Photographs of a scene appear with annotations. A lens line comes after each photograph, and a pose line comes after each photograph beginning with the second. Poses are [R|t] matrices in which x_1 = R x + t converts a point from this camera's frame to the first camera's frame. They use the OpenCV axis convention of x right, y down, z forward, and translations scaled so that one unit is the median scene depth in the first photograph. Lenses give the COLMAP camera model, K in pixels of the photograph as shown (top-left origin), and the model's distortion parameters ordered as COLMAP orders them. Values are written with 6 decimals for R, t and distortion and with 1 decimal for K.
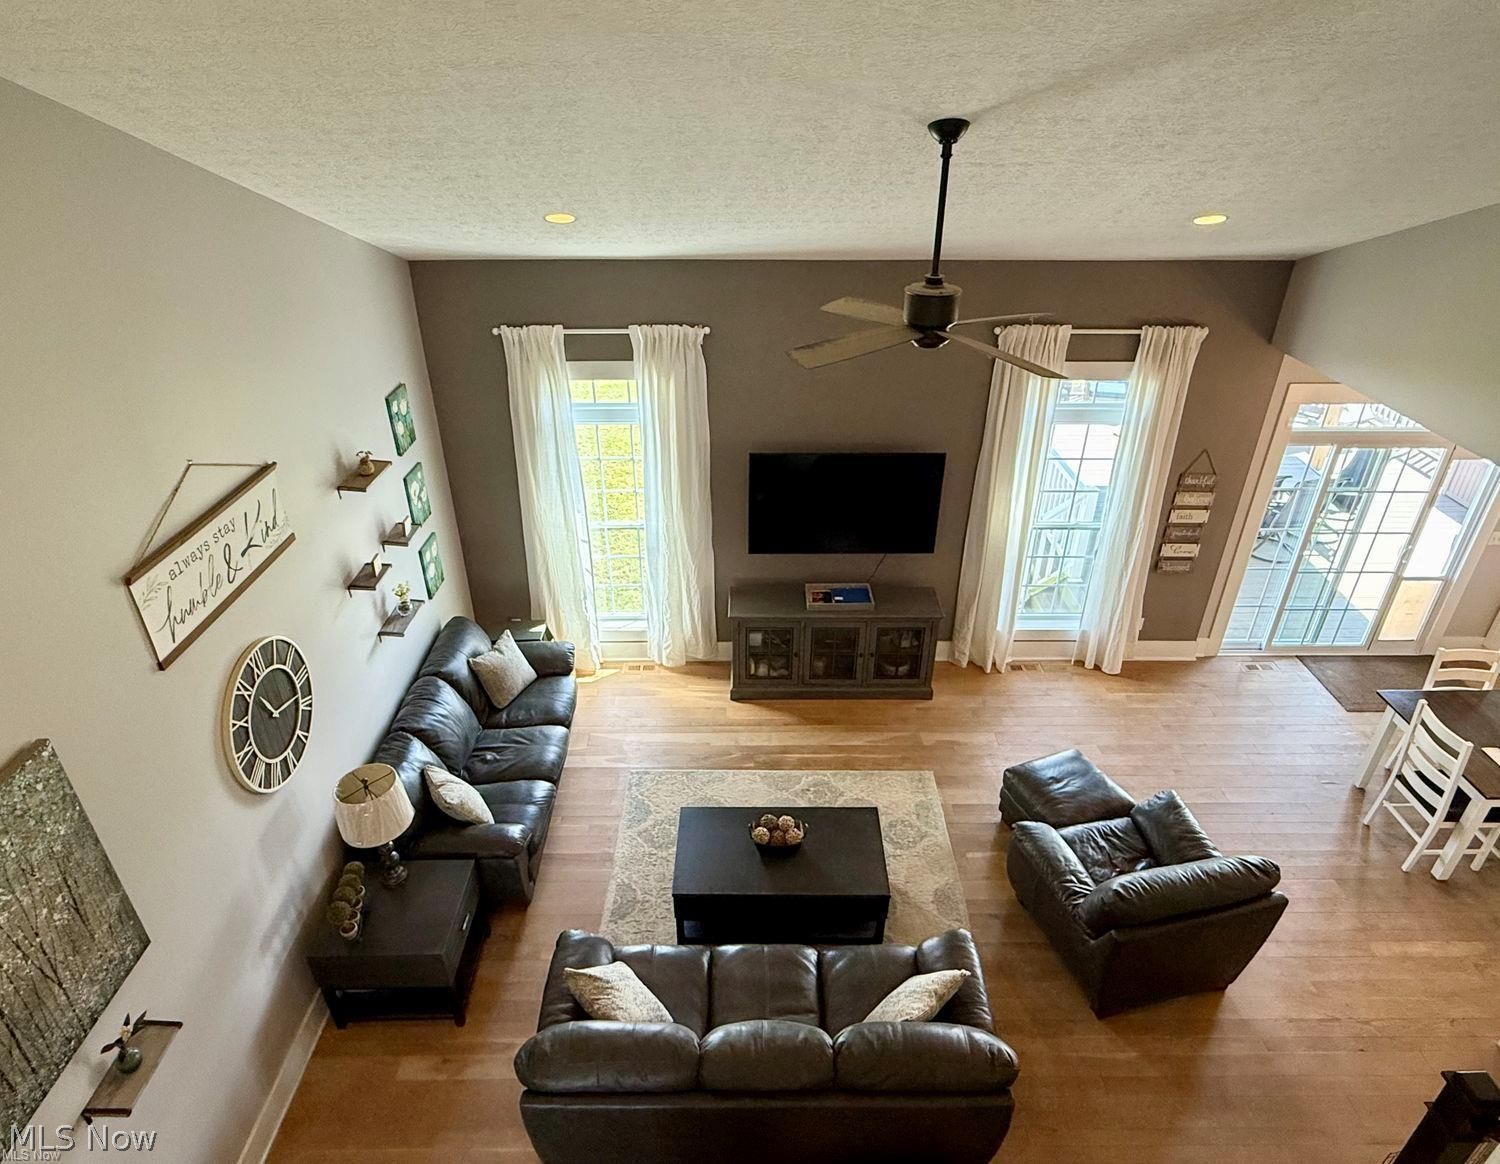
lens RADIAL K [[881.2, 0, 750.0], [0, 881.2, 582.0], [0, 0, 1]] dist [0.000915, -0.000785]
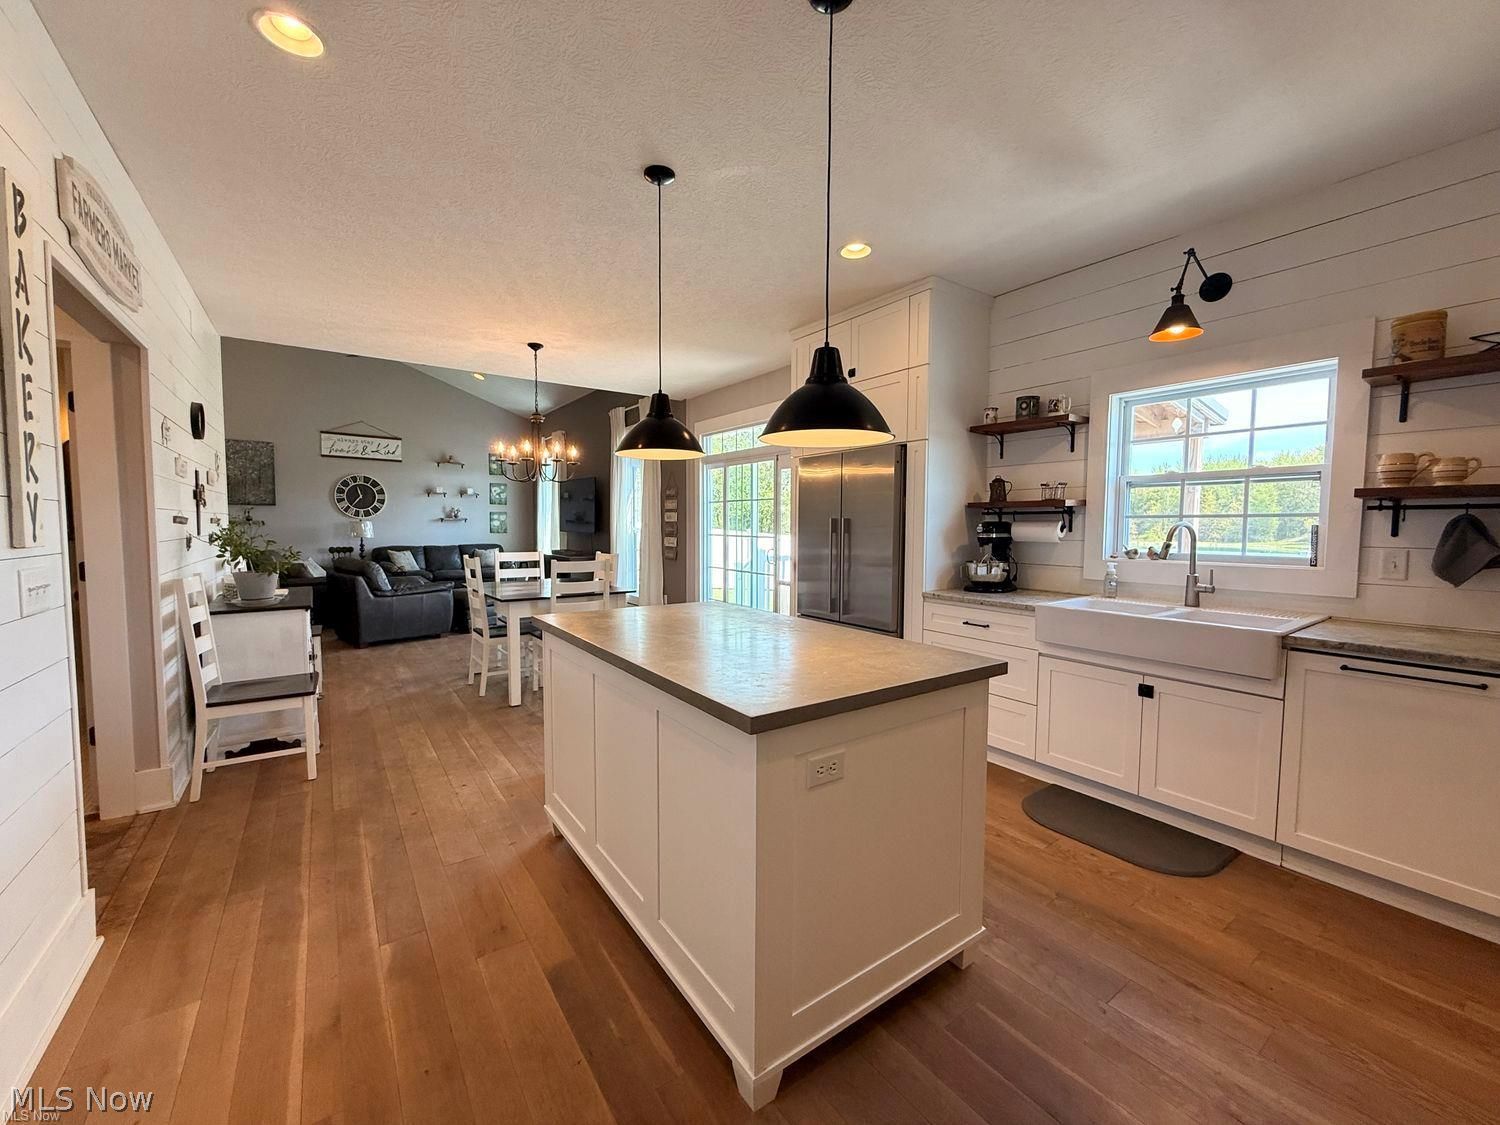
lens RADIAL K [[598.2, 0, 744.3], [0, 598.2, 561.0], [0, 0, 1]] dist [-0.000040, 0.000245]
pose [[0.575498, 0.053787, -0.816033, 1.597099], [-0.418161, 0.876882, -0.237106, 0.208064], [0.702811, 0.477687, 0.527135, 0.648026]]
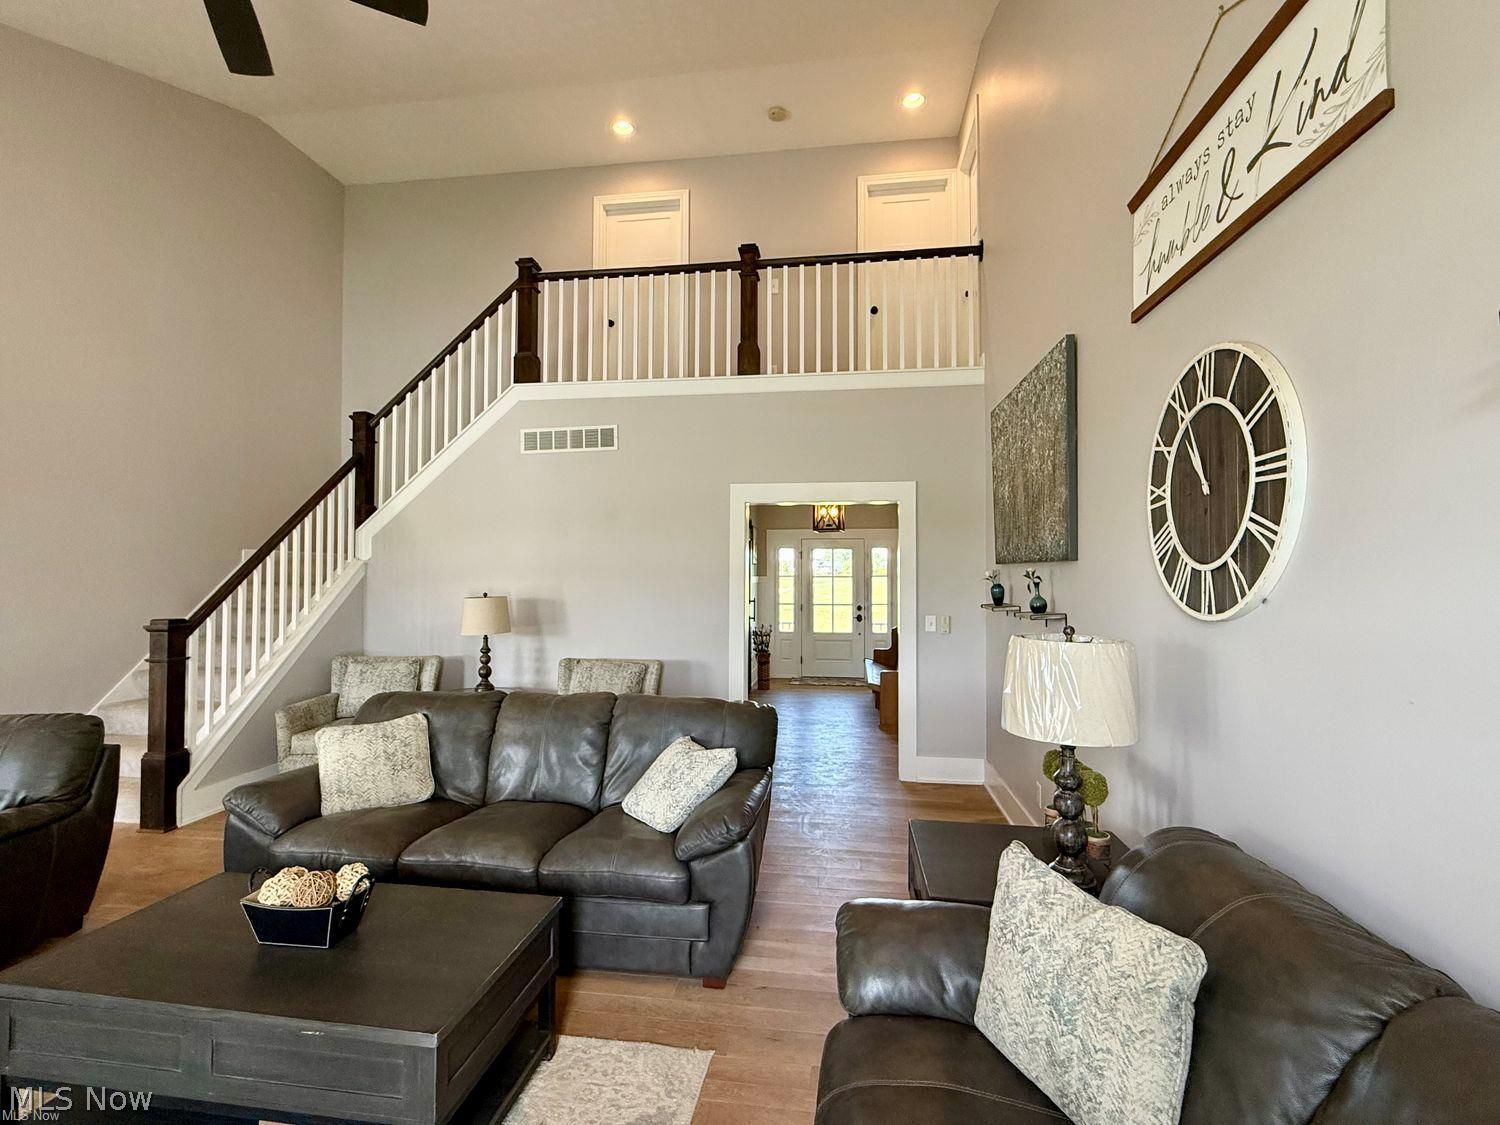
lens RADIAL K [[689.1, 0, 750.0], [0, 689.1, 562.5], [0, 0, 1]] dist [0.000346, 0.000021]
pose [[-0.990294, 0.001629, 0.138980, -0.212963], [0.069323, 0.872465, 0.483734, -0.029618], [-0.120467, 0.488674, -0.864110, 0.996307]]
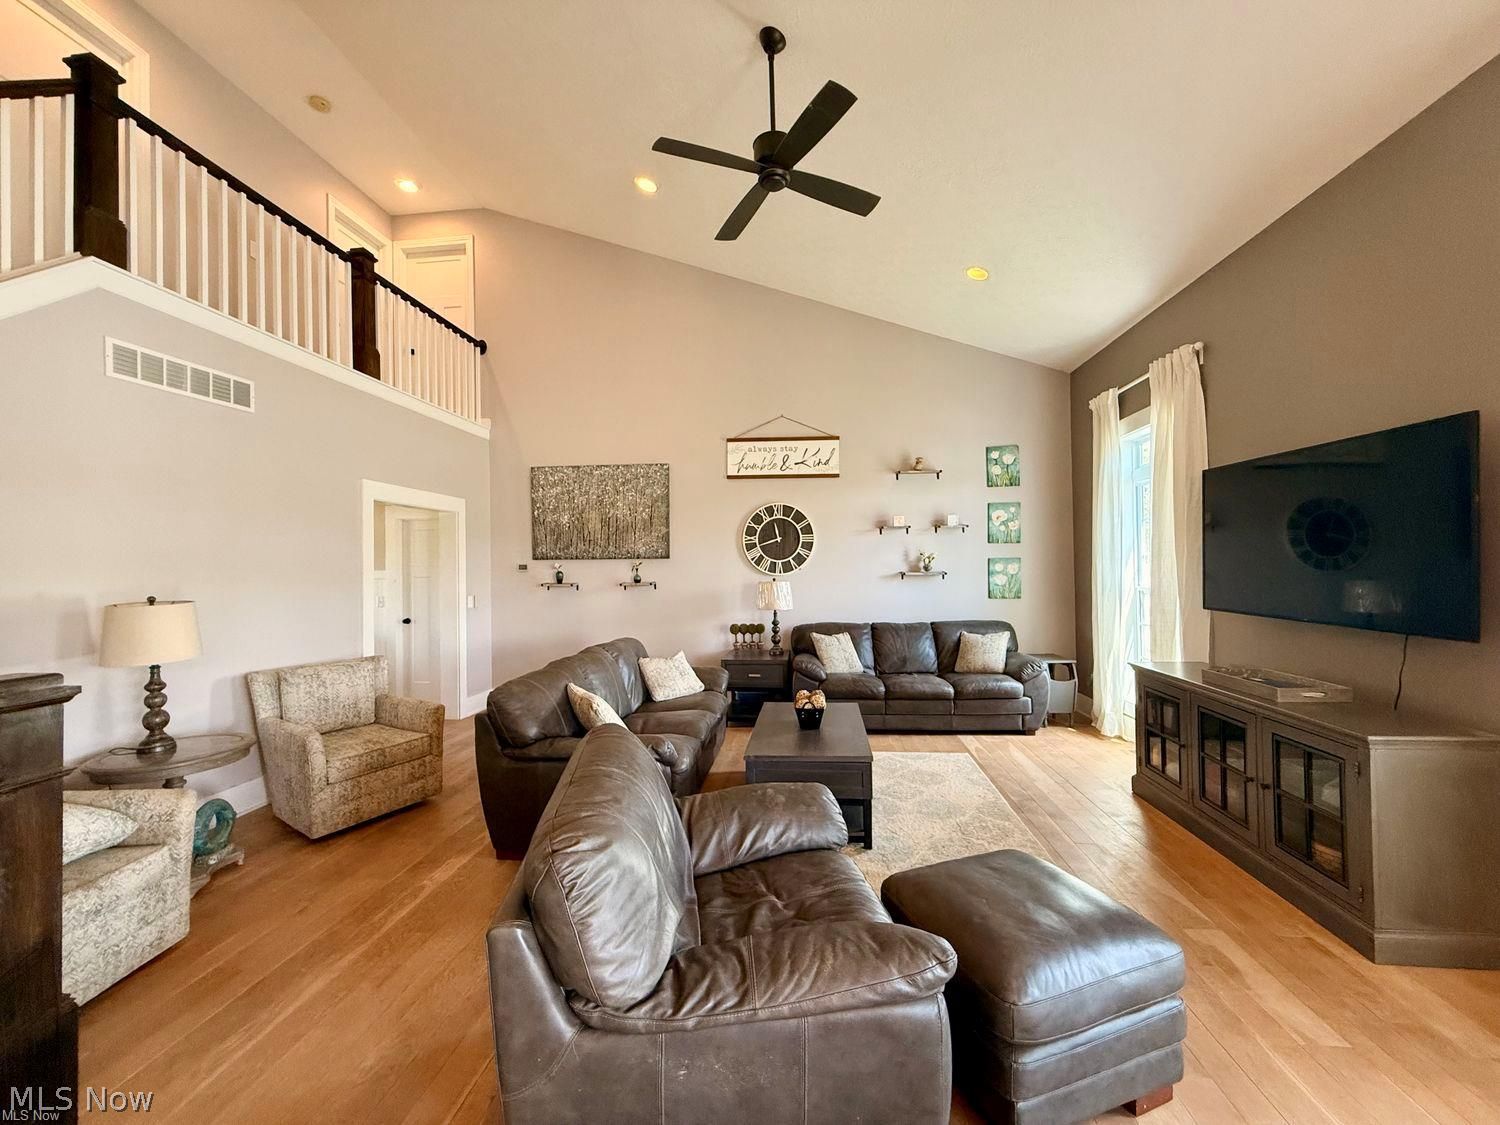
lens RADIAL K [[598.2, 0, 744.3], [0, 598.2, 561.0], [0, 0, 1]] dist [-0.000040, 0.000245]
pose [[-0.113464, -0.006892, -0.993518, 0.624966], [-0.489801, 0.870405, 0.049899, 0.112996], [0.864419, 0.492288, -0.102135, 0.759824]]
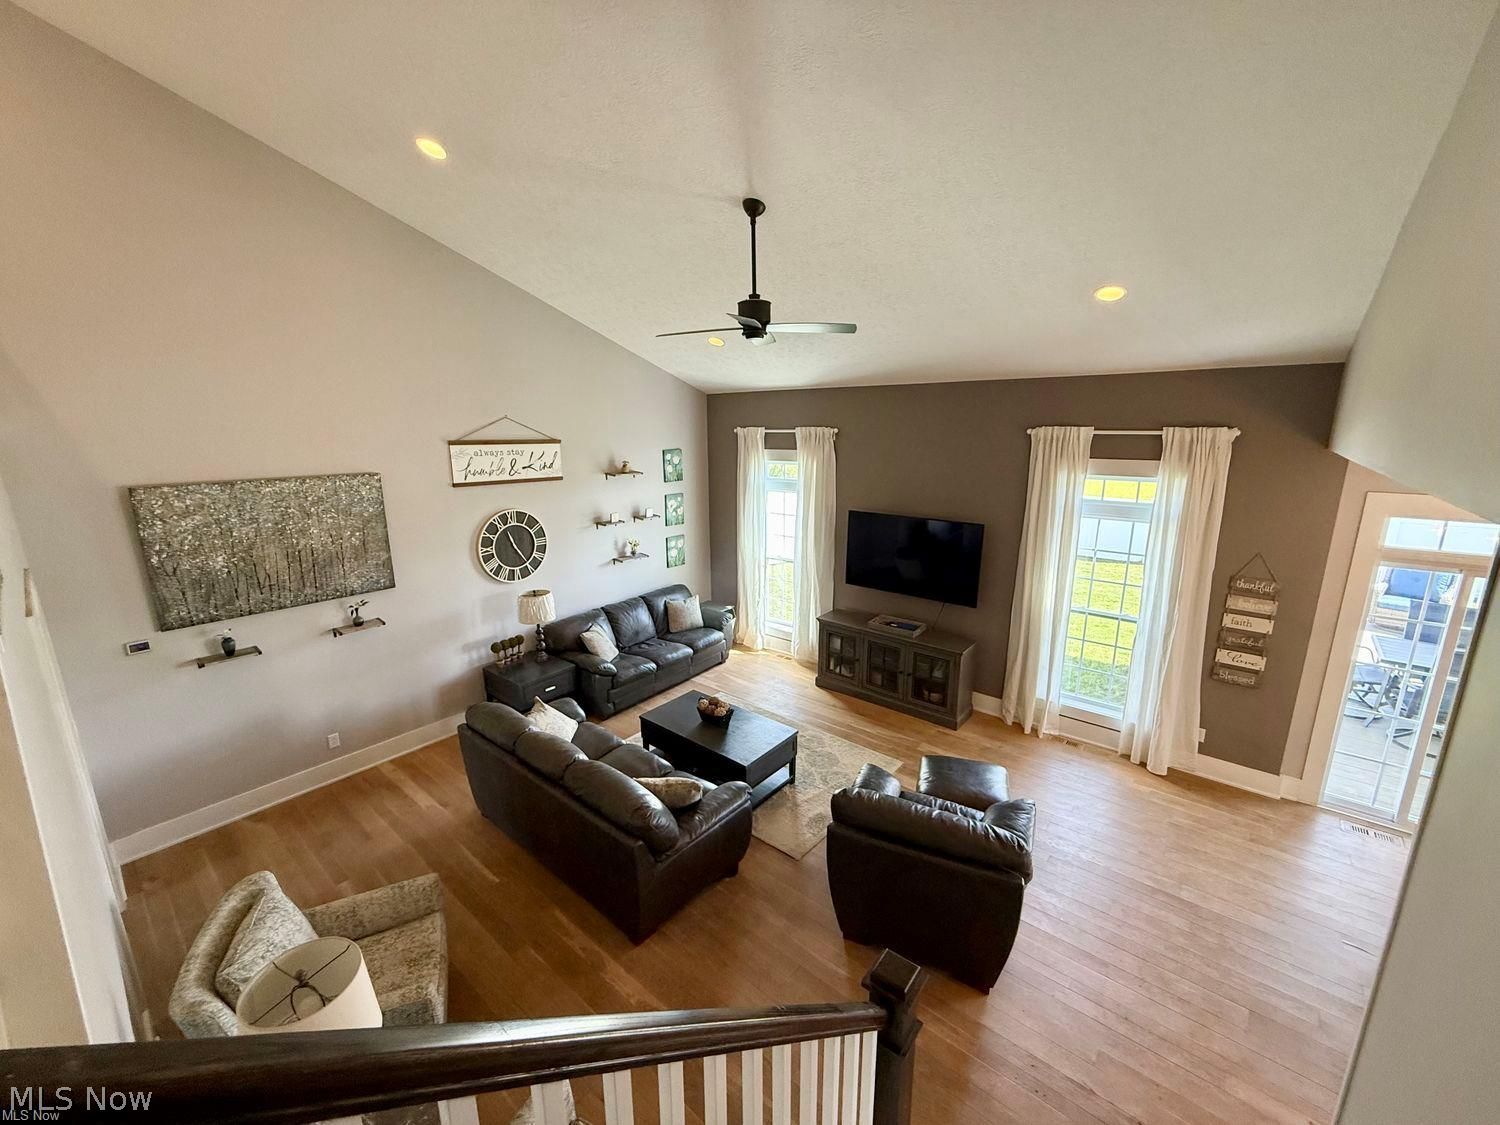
lens RADIAL K [[598.2, 0, 744.3], [0, 598.2, 561.0], [0, 0, 1]] dist [-0.000040, 0.000245]
pose [[0.762923, 0.140017, -0.631145, 0.539380], [-0.319824, 0.930174, -0.180245, 0.181929], [0.561838, 0.339368, 0.754432, 0.168521]]
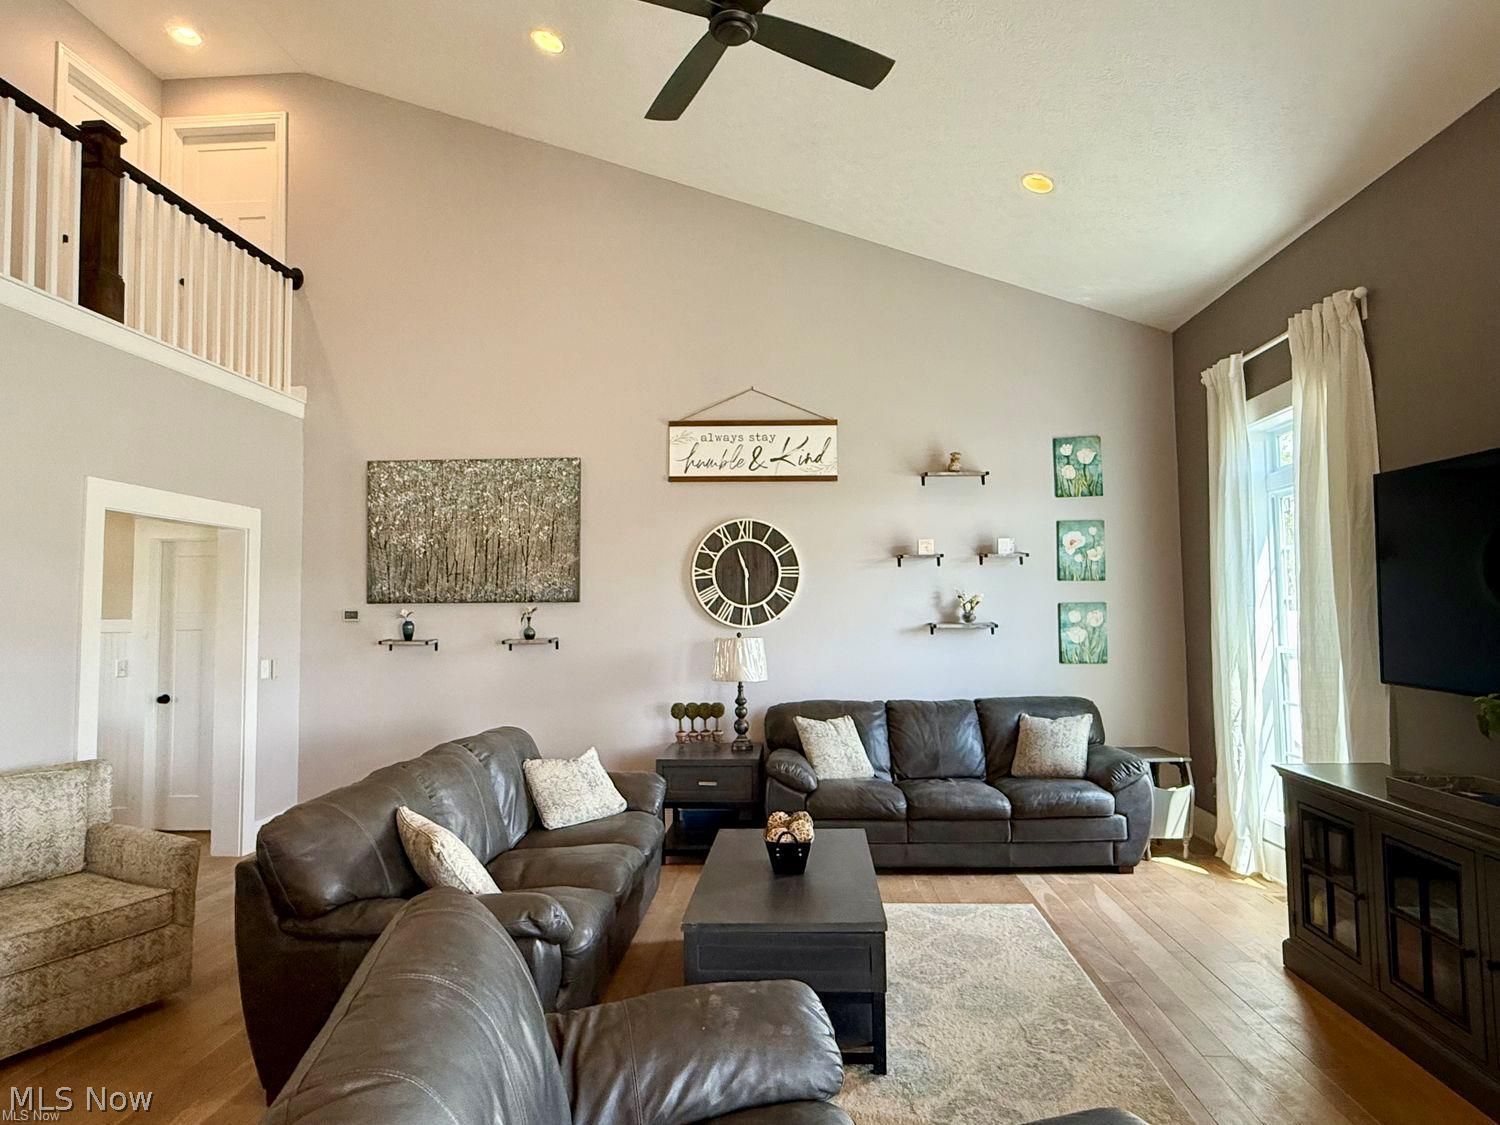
lens RADIAL K [[875.1, 0, 745.1], [0, 875.1, 561.8], [0, 0, 1]] dist [-0.000055, -0.000470]
pose [[-0.065787, -0.053854, -0.996379, 0.588419], [-0.493699, 0.869514, -0.014399, 0.106526], [0.867141, 0.490964, -0.083791, 0.763037]]
